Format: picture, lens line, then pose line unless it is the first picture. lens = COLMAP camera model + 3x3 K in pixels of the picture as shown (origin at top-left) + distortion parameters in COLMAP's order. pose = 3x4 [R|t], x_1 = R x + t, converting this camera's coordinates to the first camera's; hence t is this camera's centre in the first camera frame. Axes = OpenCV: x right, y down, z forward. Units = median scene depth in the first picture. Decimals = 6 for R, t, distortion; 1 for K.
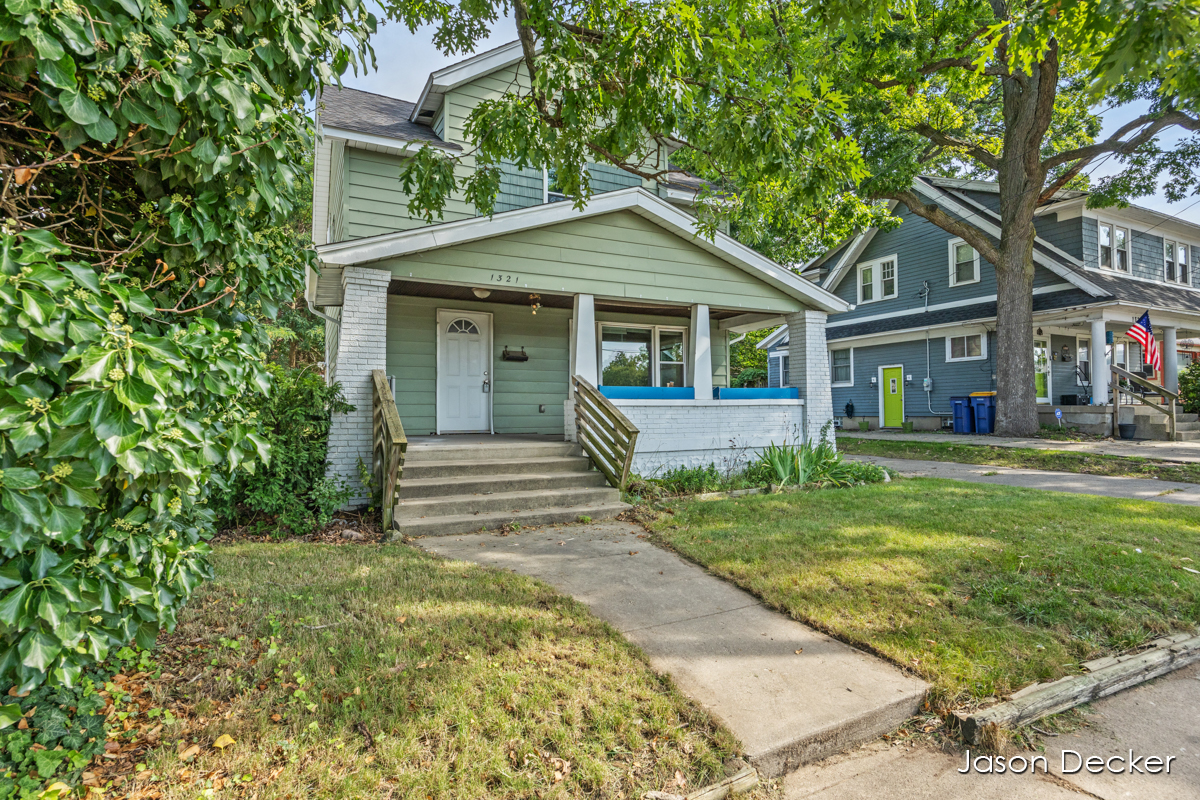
lens RADIAL K [[604.8, 0, 600.0], [0, 604.8, 400.0], [0, 0, 1]] dist [0.000660, 0.000028]
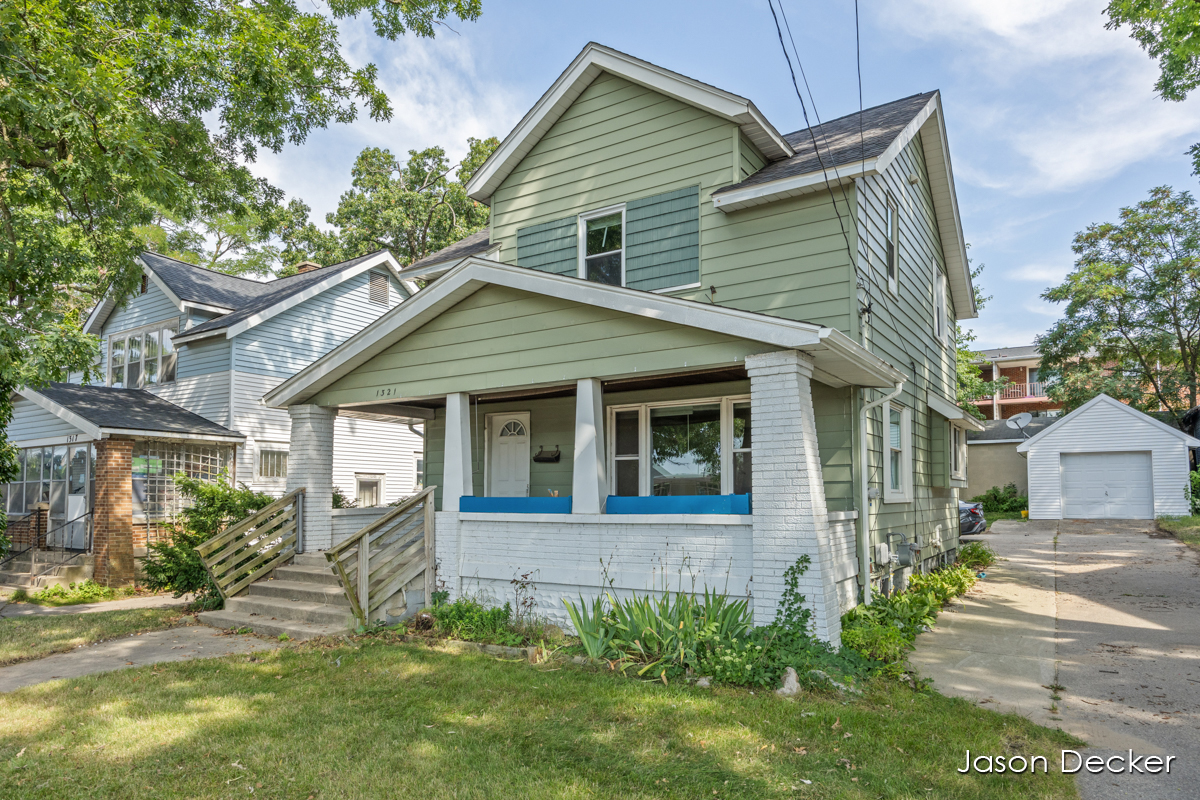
lens RADIAL K [[762.1, 0, 600.0], [0, 762.1, 400.0], [0, 0, 1]] dist [-0.002073, -0.000228]
pose [[0.534864, -0.112651, -0.837395, 0.887211], [0.024936, 0.992745, -0.117622, -0.025408], [0.844570, 0.042031, 0.533792, 0.517048]]
